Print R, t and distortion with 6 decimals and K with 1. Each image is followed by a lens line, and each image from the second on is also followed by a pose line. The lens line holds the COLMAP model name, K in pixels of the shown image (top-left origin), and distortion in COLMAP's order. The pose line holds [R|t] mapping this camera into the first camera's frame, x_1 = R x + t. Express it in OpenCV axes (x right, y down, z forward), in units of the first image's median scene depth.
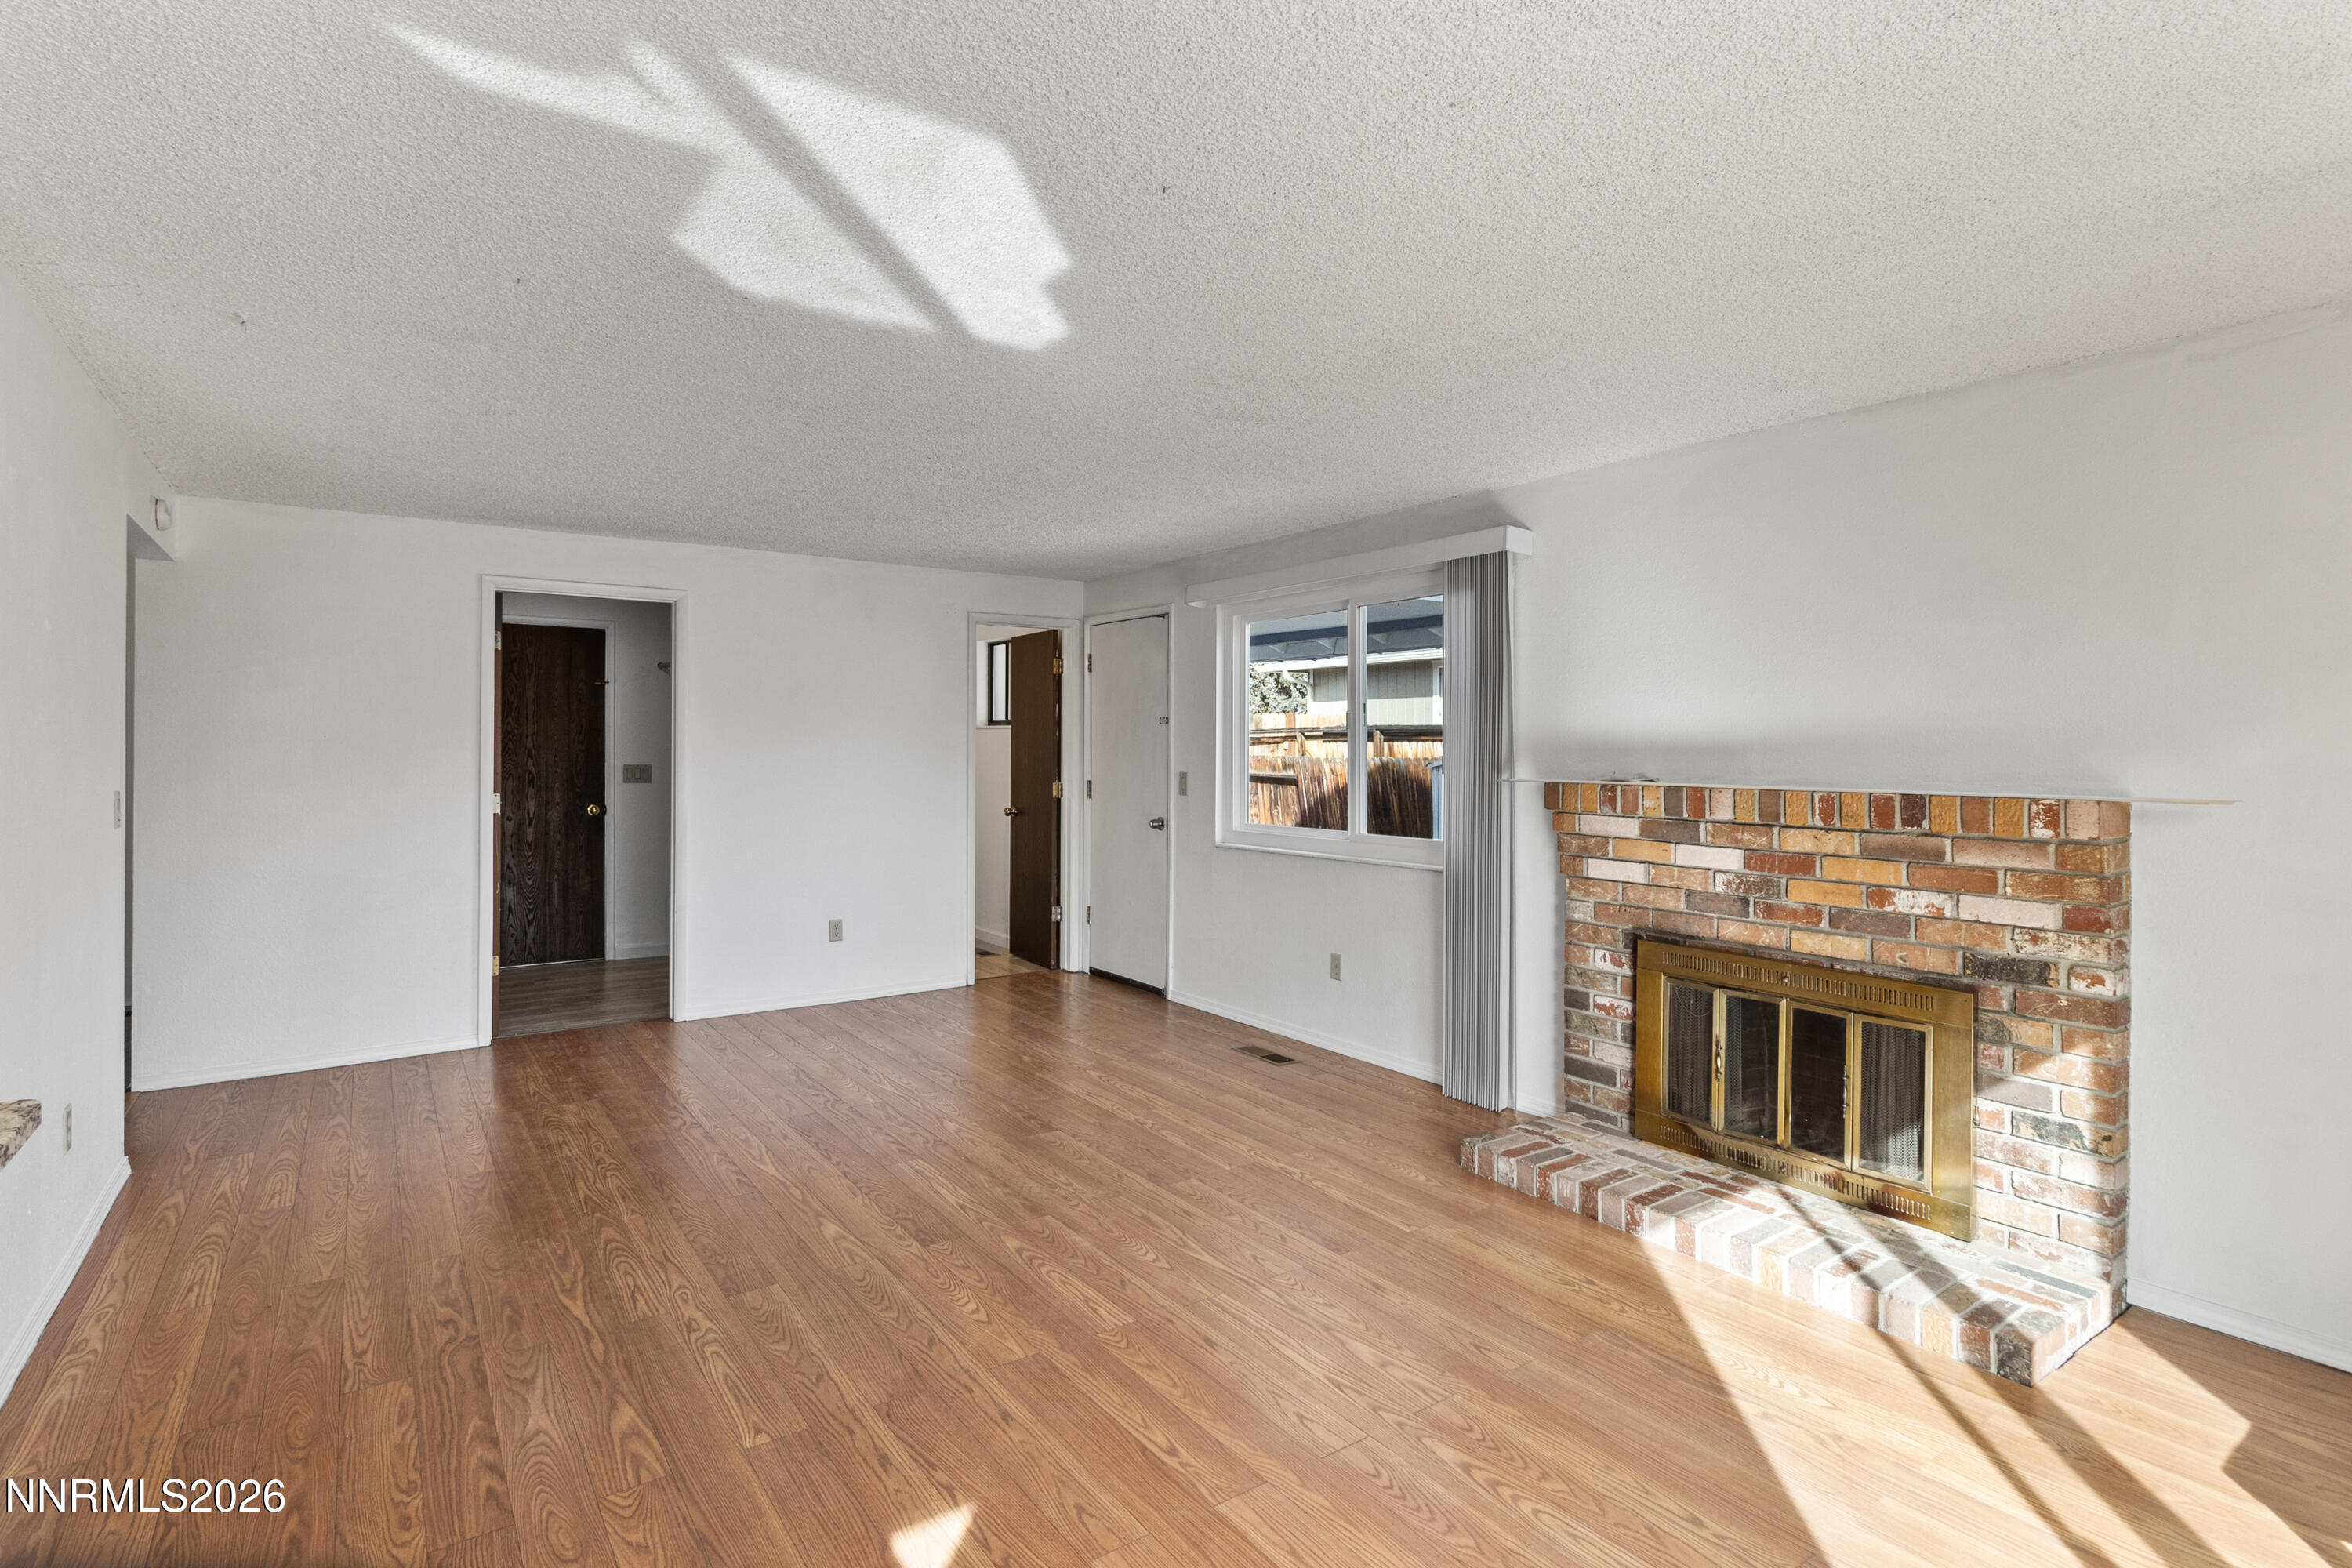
lens RADIAL K [[1193.4, 0, 1189.8], [0, 1193.4, 767.9], [0, 0, 1]] dist [-0.000984, -0.001849]
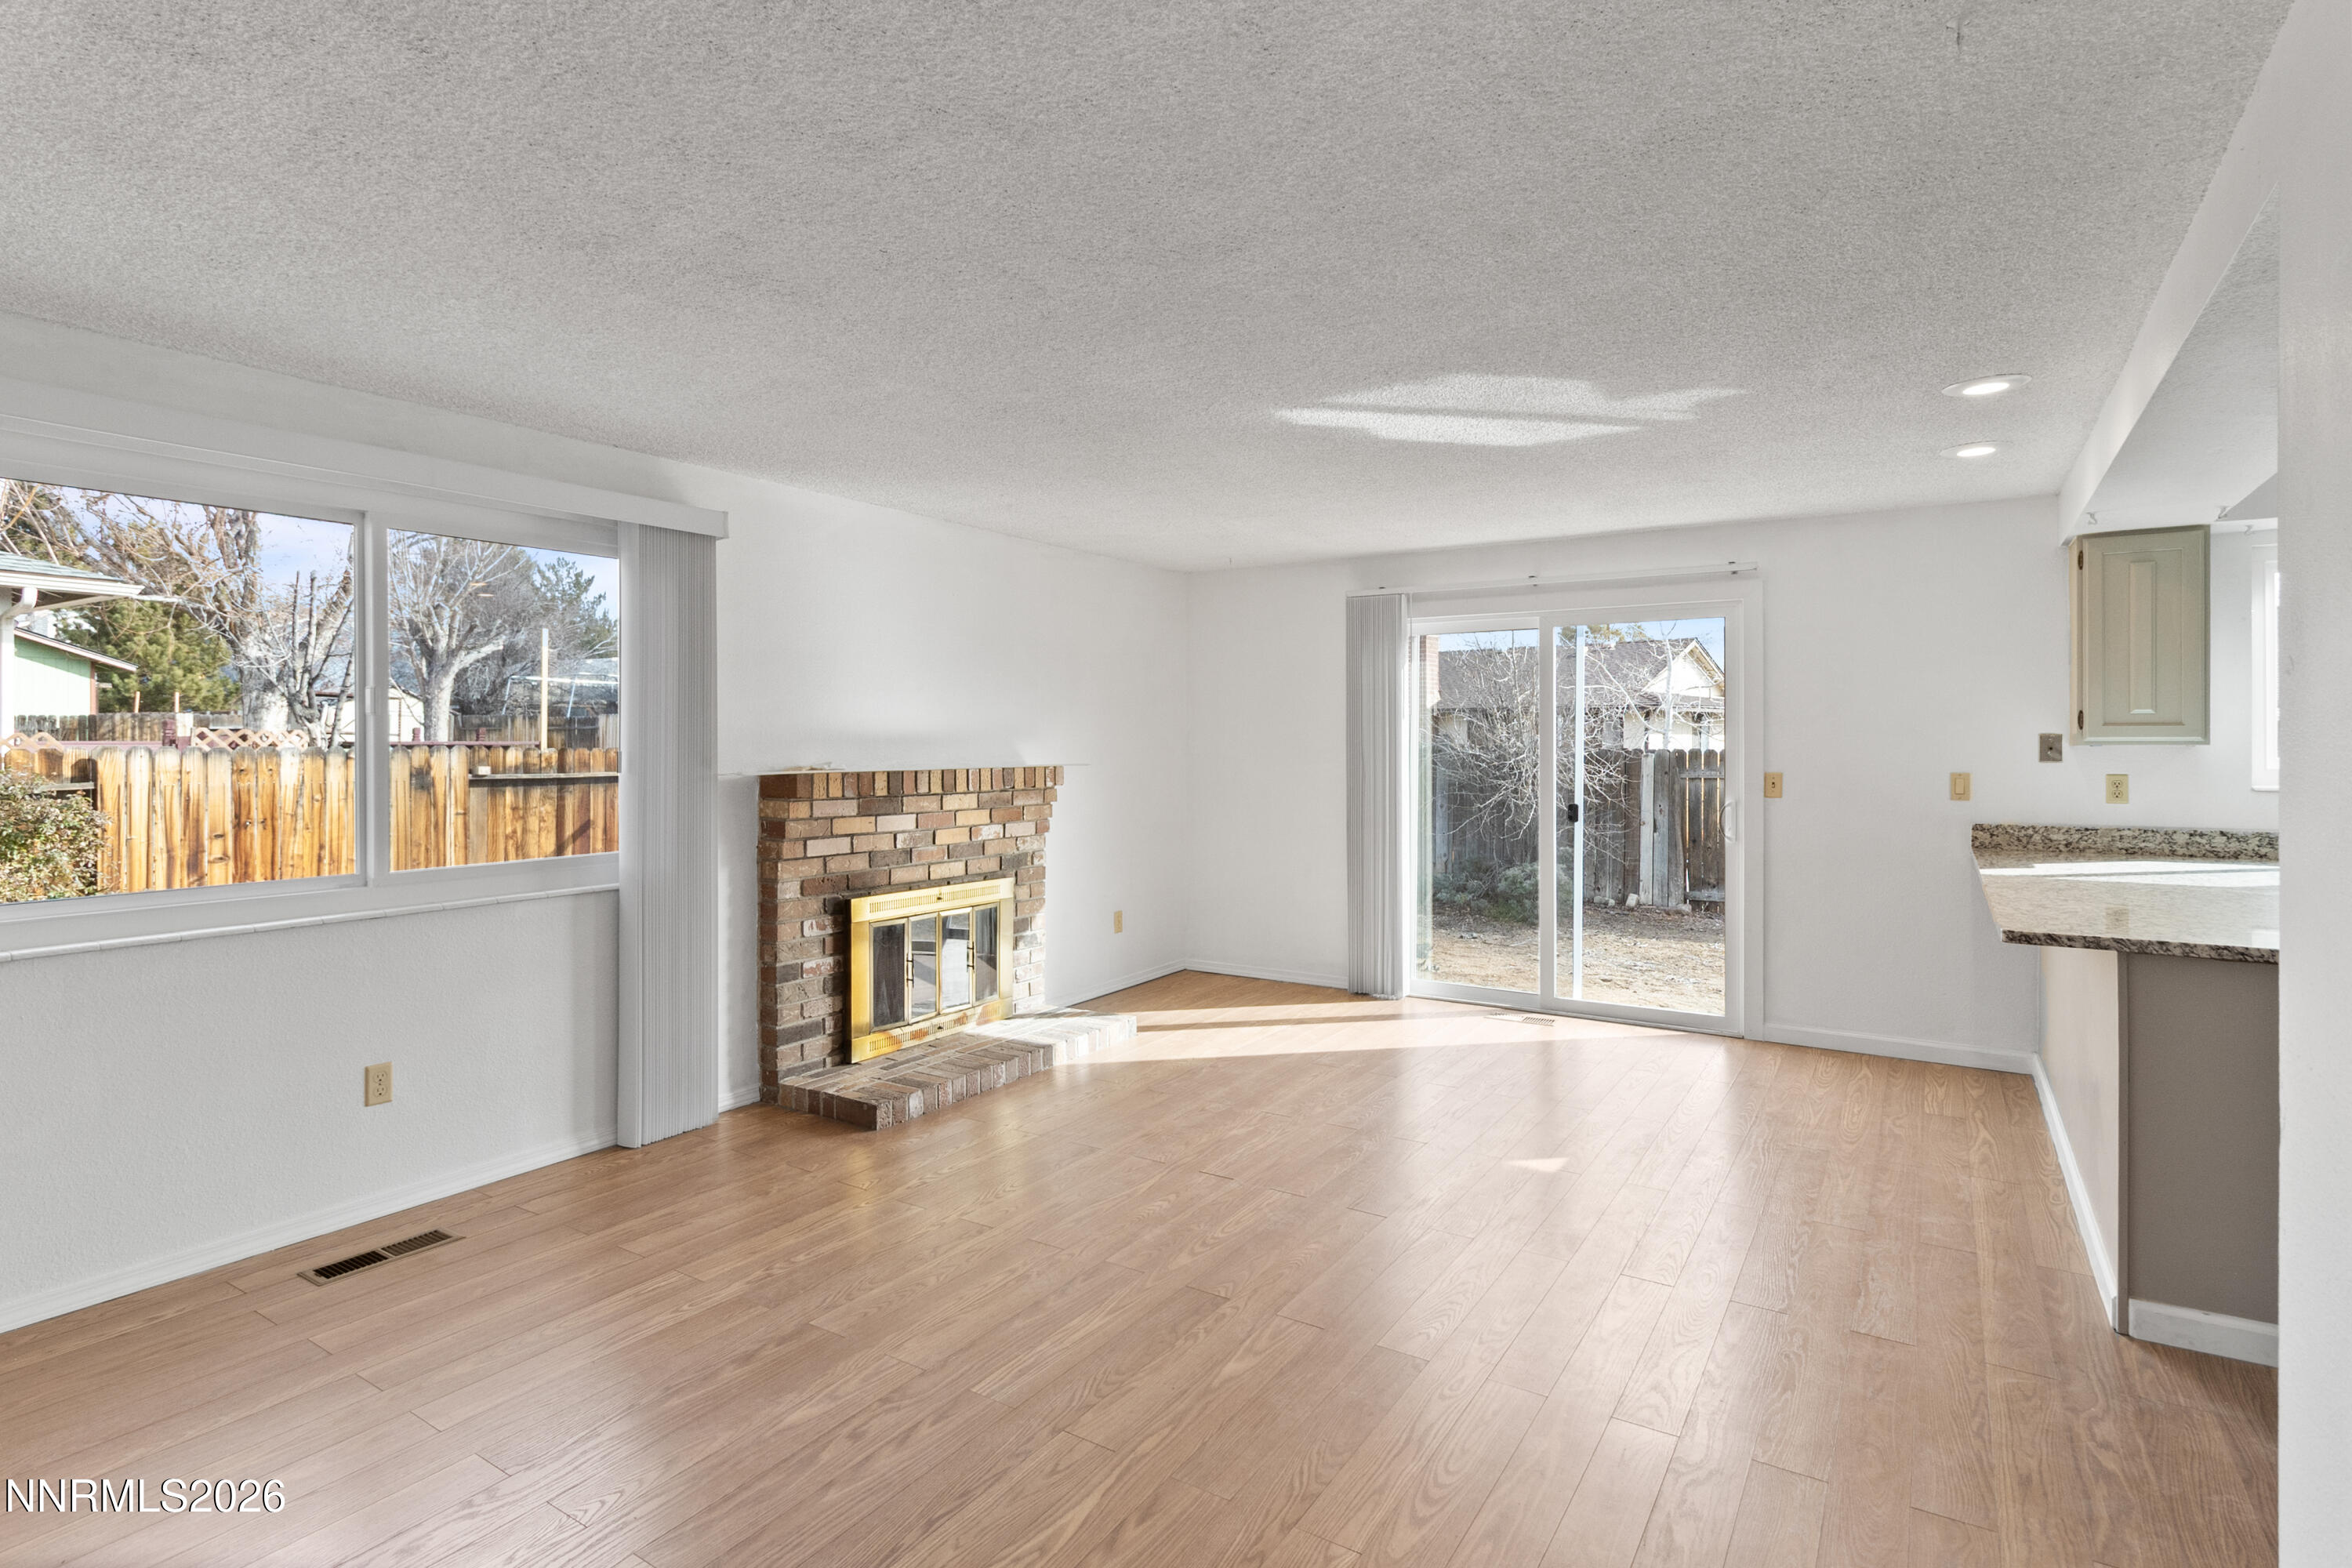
lens RADIAL K [[1193.4, 0, 1186.1], [0, 1193.4, 777.4], [0, 0, 1]] dist [-0.000984, -0.001849]
pose [[-0.395575, -0.029071, 0.917973, -0.898357], [0.017455, 0.999080, 0.039162, -0.022143], [-0.918268, 0.031515, -0.394704, 1.206541]]
